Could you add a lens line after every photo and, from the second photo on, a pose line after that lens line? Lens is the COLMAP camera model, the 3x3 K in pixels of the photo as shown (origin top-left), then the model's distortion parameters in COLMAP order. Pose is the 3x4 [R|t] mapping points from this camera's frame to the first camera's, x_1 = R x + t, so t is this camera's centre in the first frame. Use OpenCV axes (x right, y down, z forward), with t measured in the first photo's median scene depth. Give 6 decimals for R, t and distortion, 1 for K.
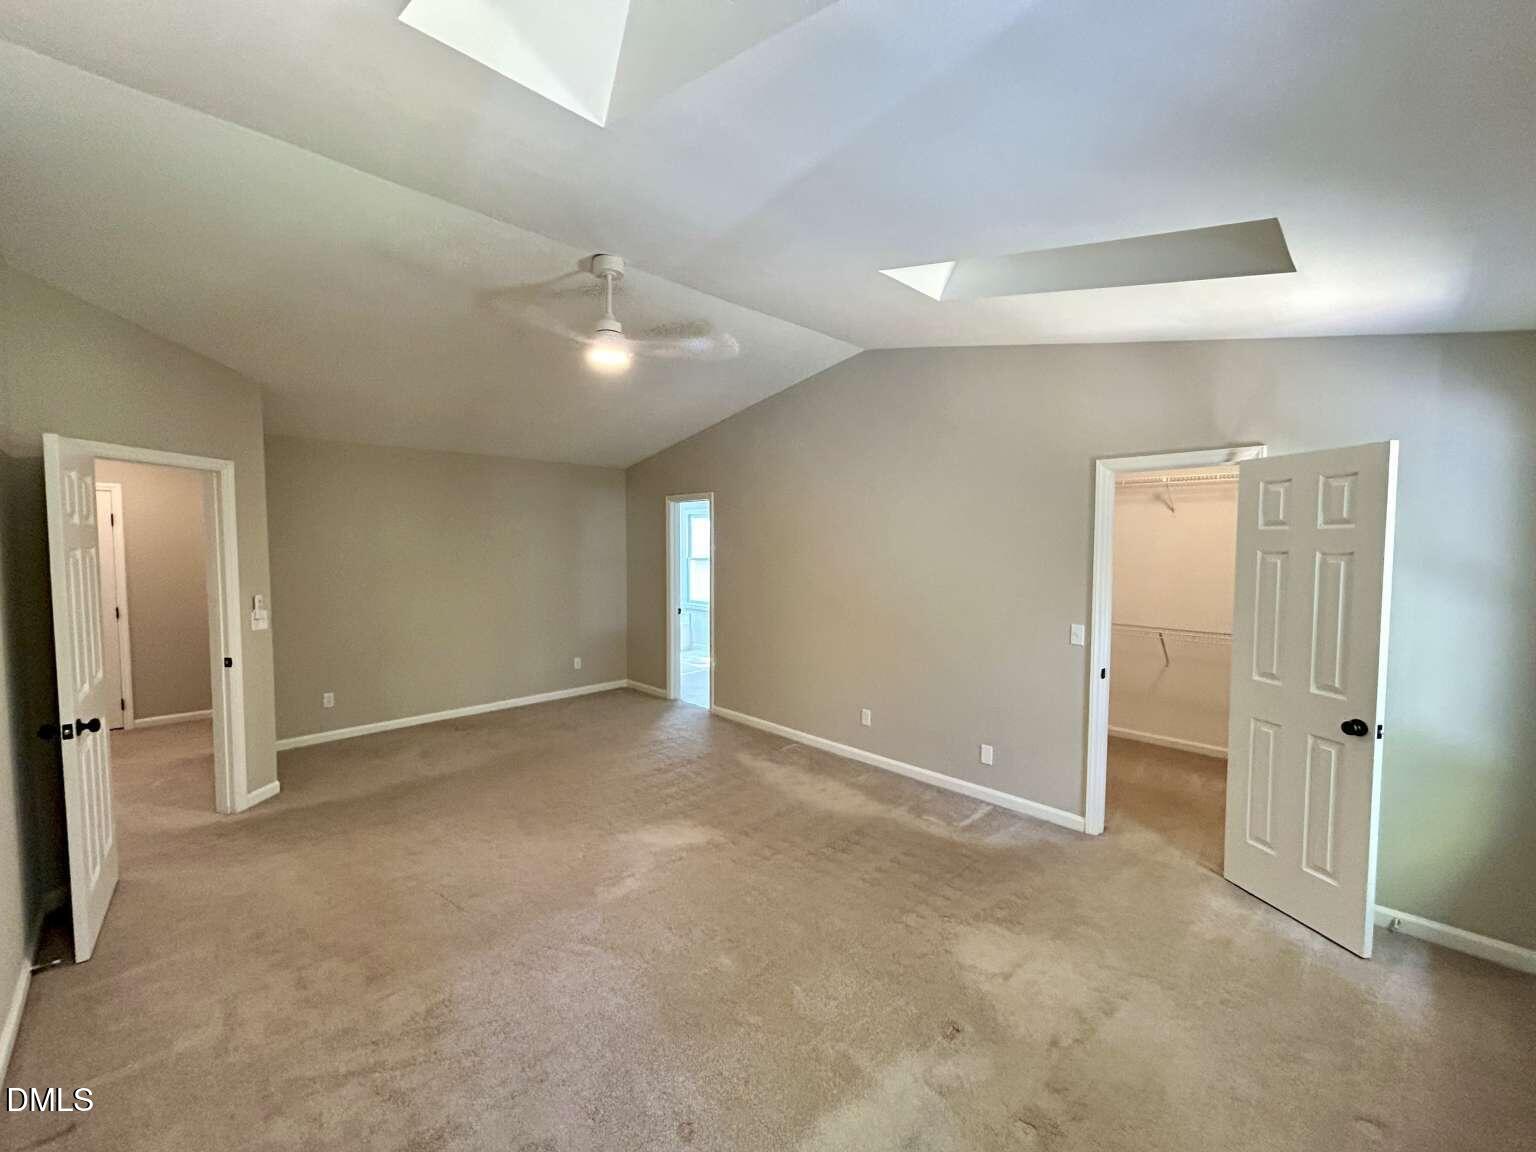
lens RADIAL K [[618.8, 0, 769.8], [0, 618.8, 573.9], [0, 0, 1]] dist [-0.002774, 0.000886]
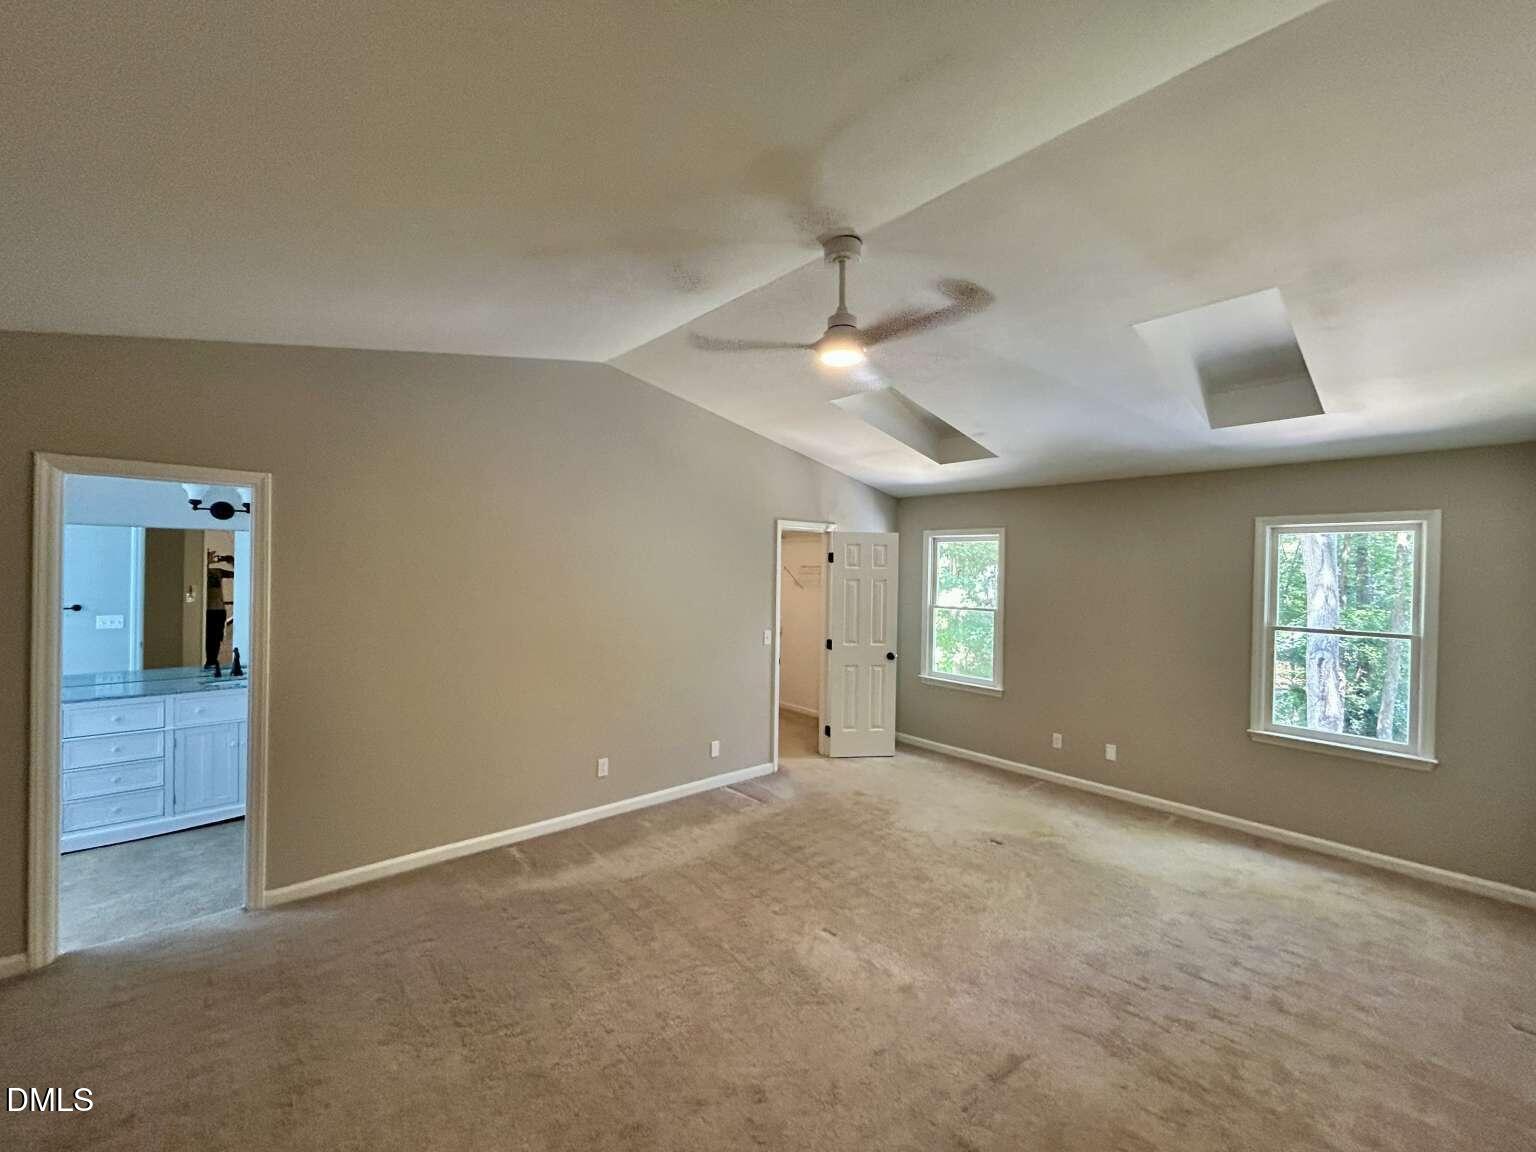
lens RADIAL K [[618.8, 0, 769.5], [0, 618.8, 572.9], [0, 0, 1]] dist [-0.002774, 0.000886]
pose [[0.050214, -0.013483, 0.998647, -0.869083], [0.033118, 0.999381, 0.011827, -0.064376], [-0.998189, 0.032479, 0.050630, 0.842917]]
